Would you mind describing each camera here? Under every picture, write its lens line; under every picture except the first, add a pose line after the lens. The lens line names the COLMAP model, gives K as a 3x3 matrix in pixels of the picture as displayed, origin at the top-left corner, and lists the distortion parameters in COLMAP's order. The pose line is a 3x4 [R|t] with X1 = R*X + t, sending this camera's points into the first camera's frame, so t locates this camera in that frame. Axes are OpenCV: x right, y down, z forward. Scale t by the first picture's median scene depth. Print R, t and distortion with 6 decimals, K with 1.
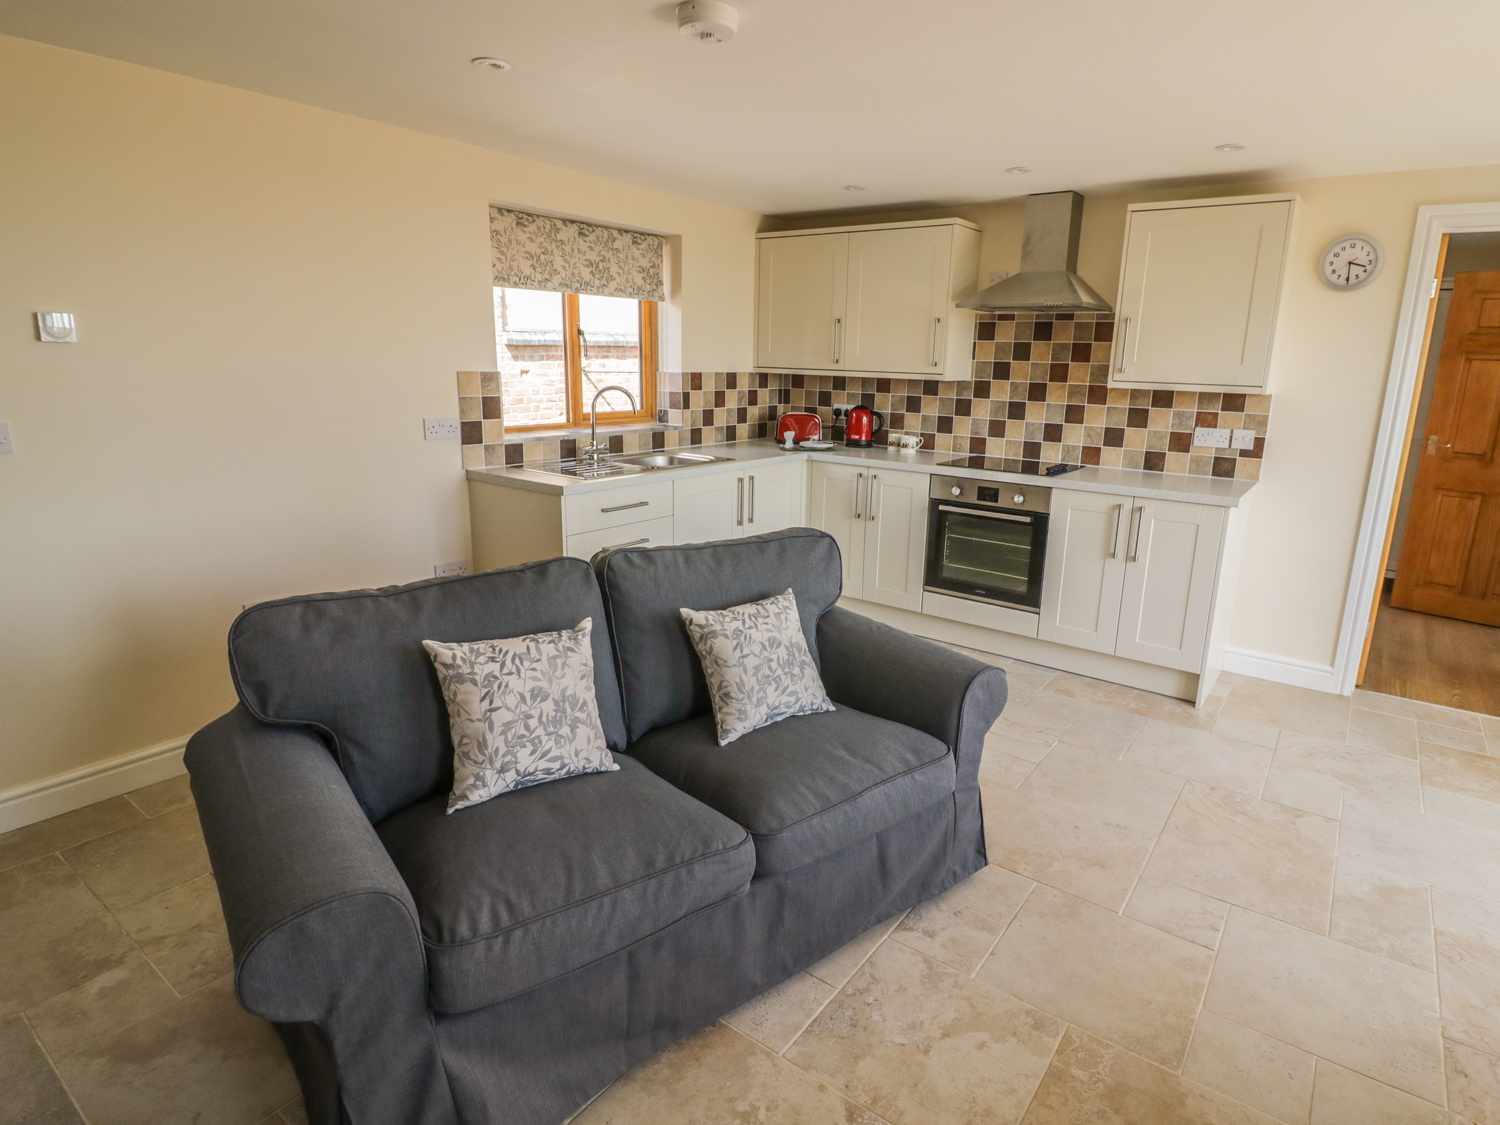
lens RADIAL K [[793.8, 0, 788.7], [0, 793.8, 551.9], [0, 0, 1]] dist [0.001531, -0.014014]
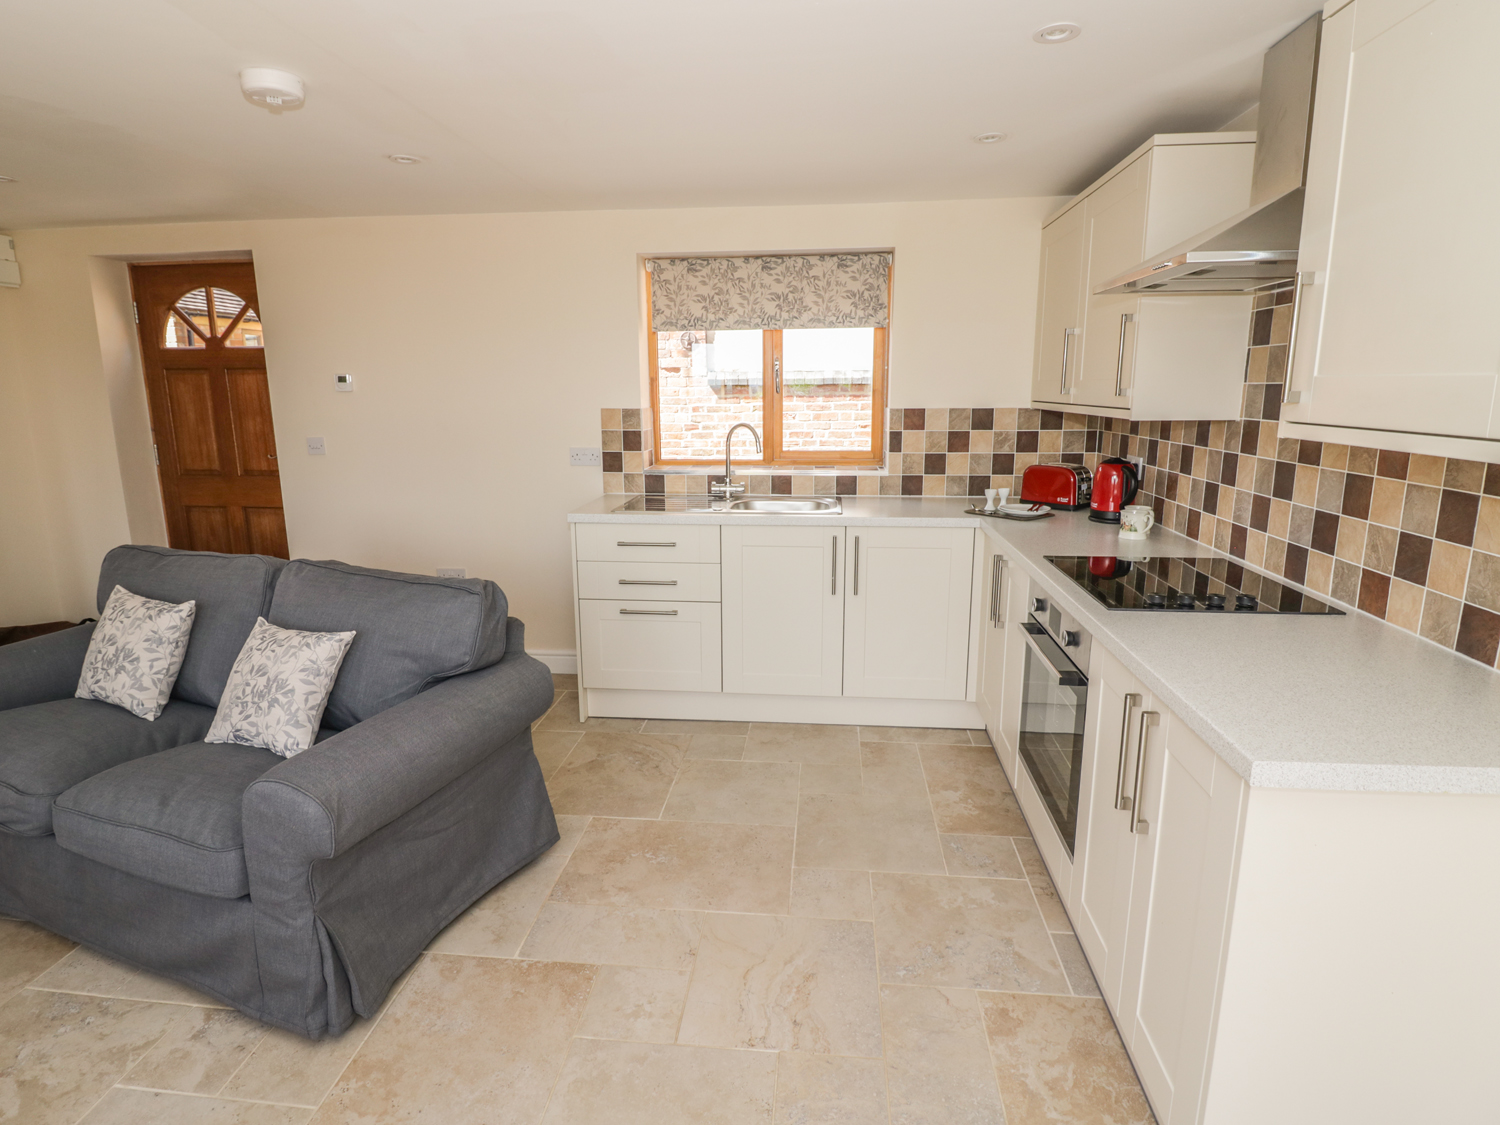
lens RADIAL K [[793.8, 0, 755.5], [0, 793.8, 554.4], [0, 0, 1]] dist [0.001531, -0.014014]
pose [[0.514770, 0.148756, -0.844324, 0.590376], [-0.187109, 0.980585, 0.058686, -0.107955], [0.836662, 0.127771, 0.532609, 0.501878]]
